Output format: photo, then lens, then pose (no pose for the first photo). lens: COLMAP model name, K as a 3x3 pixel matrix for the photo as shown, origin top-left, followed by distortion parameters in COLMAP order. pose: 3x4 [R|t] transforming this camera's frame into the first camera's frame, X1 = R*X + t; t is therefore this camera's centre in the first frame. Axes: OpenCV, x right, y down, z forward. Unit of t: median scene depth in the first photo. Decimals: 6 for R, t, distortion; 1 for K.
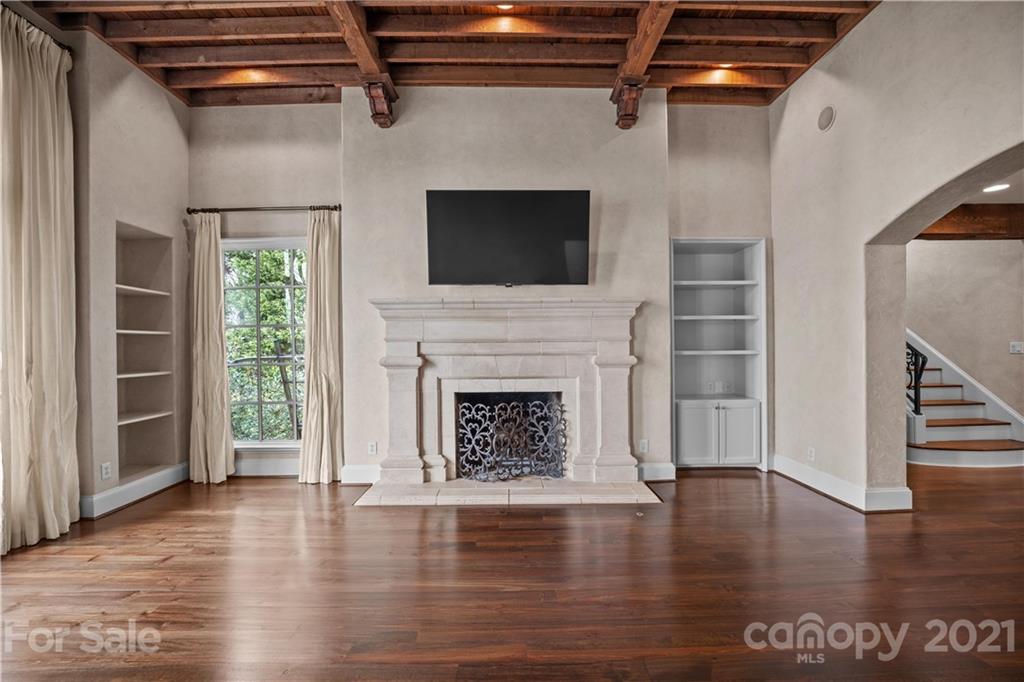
lens RADIAL K [[413.7, 0, 511.4], [0, 413.7, 346.9], [0, 0, 1]] dist [-0.028309, -0.000029]
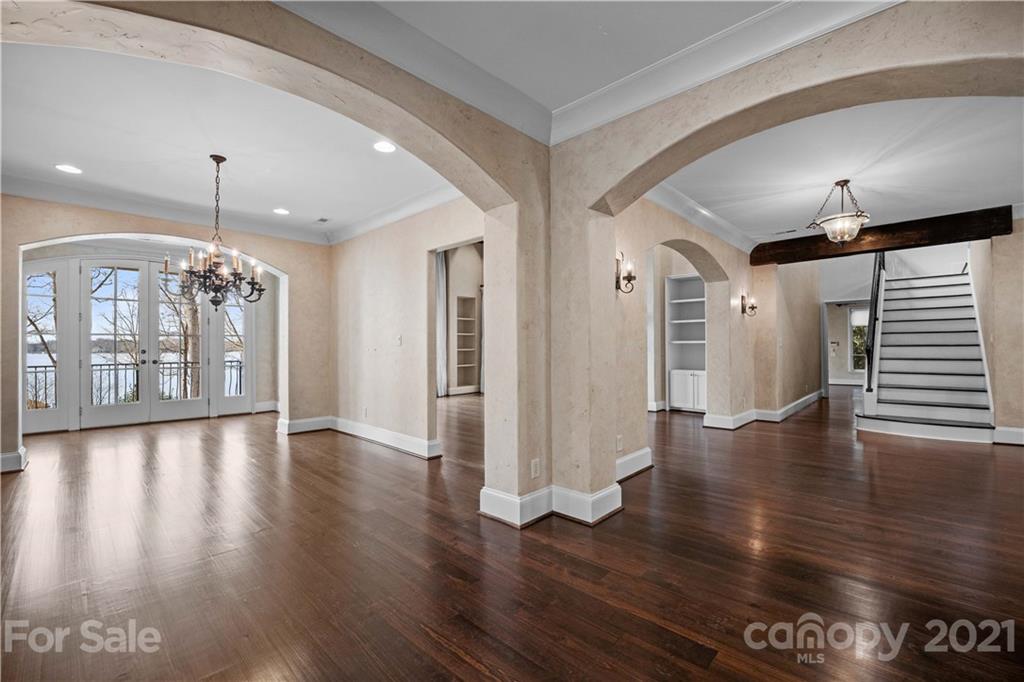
lens RADIAL K [[435.6, 0, 513.7], [0, 435.6, 346.0], [0, 0, 1]] dist [-0.024512, -0.000114]
pose [[0.715485, 0.006184, -0.698601, 1.303627], [-0.004008, 0.999981, 0.004747, 0.025971], [0.698617, -0.000597, 0.715496, -0.834685]]
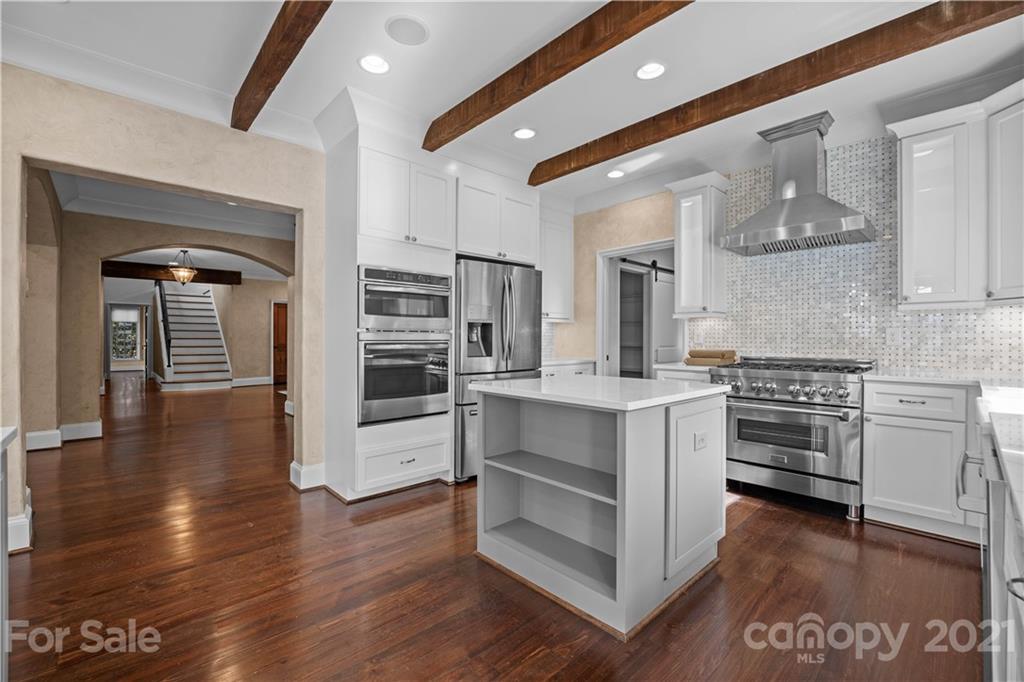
lens RADIAL K [[442.9, 0, 512.0], [0, 442.9, 341.0], [0, 0, 1]] dist [-0.003255, -0.000467]
pose [[0.738810, 0.009075, 0.673852, 0.914565], [-0.007963, 0.999957, -0.004736, 0.037507], [-0.673866, -0.001867, 0.738851, -1.981856]]
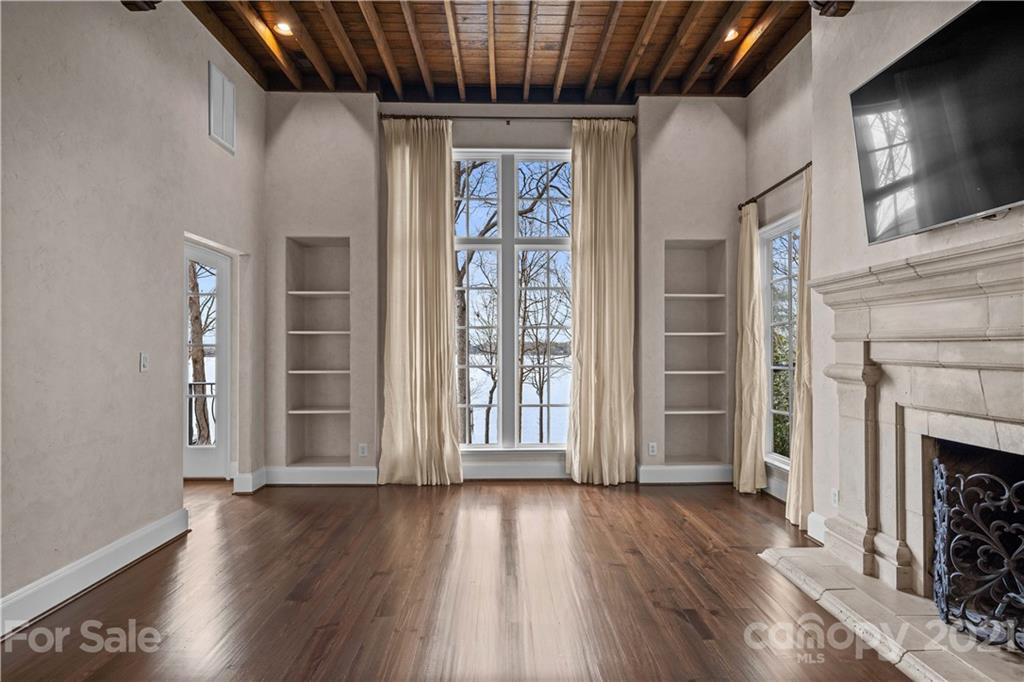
lens RADIAL K [[576.7, 0, 514.3], [0, 576.7, 345.4], [0, 0, 1]] dist [0.002178, -0.000561]
pose [[0.012128, 0.001878, -0.999925, 0.607710], [0.000141, 0.999998, 0.001880, -0.007683], [0.999926, -0.000164, 0.012128, 0.461025]]
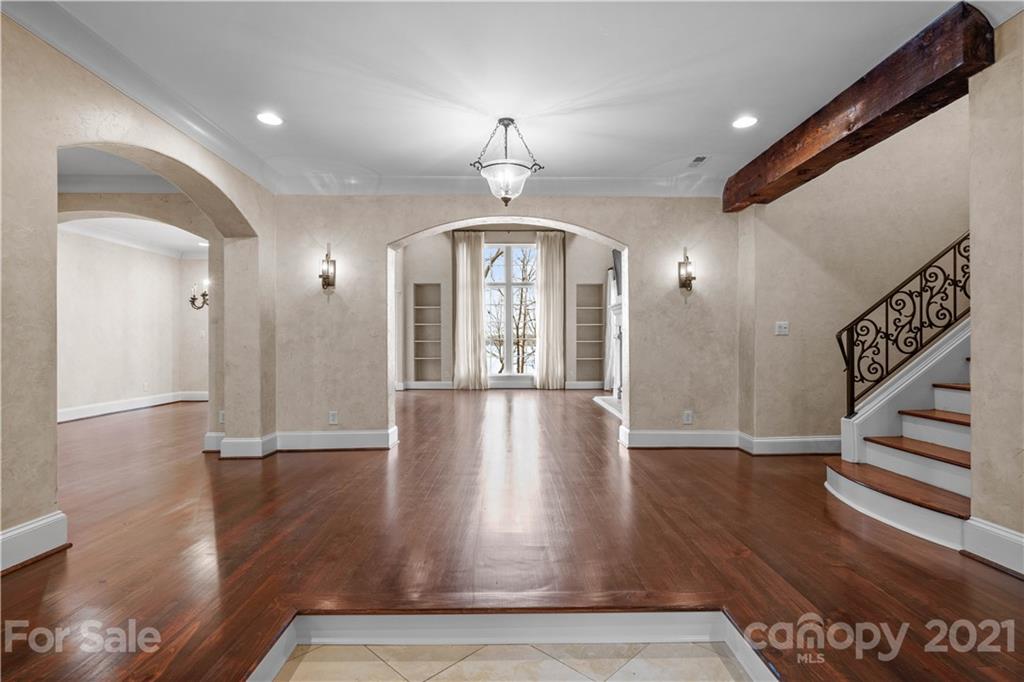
lens RADIAL K [[506.2, 0, 512.0], [0, 506.2, 341.0], [0, 0, 1]] dist [-0.000755, -0.000161]
pose [[-0.003119, 0.008275, -0.999961, 2.109249], [0.000974, 0.999965, 0.008272, 0.036111], [0.999995, -0.000949, -0.003127, 0.491903]]
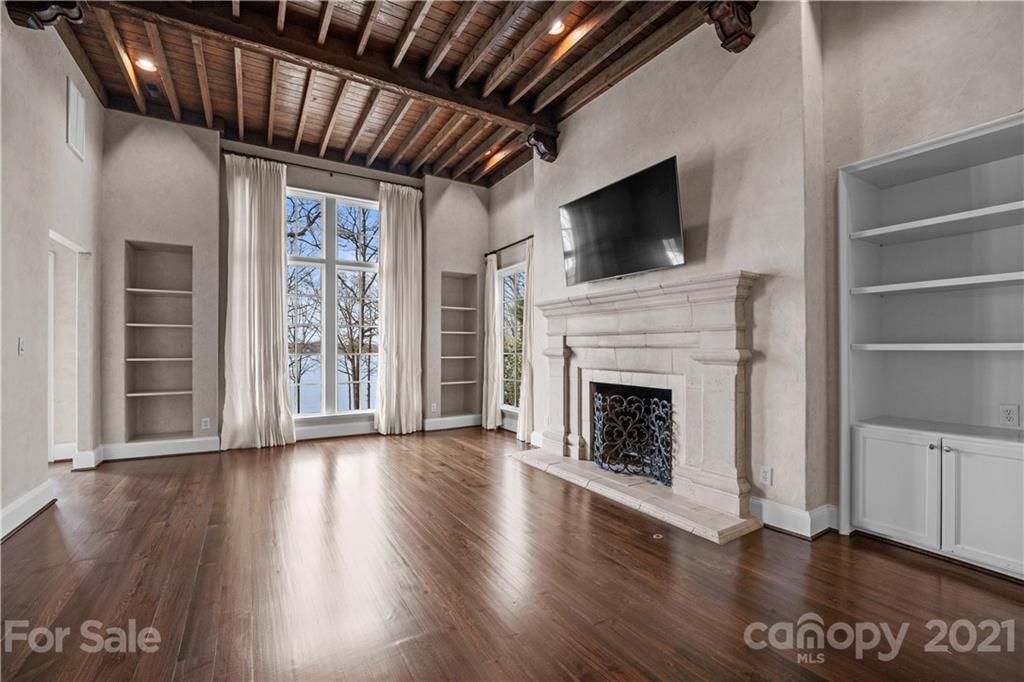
lens RADIAL K [[435.6, 0, 513.7], [0, 435.6, 346.0], [0, 0, 1]] dist [-0.024512, -0.000114]
pose [[0.511158, 0.003755, -0.859479, 0.750498], [-0.005012, 0.999986, 0.001387, 0.015554], [0.859472, 0.003599, 0.511170, 0.238308]]
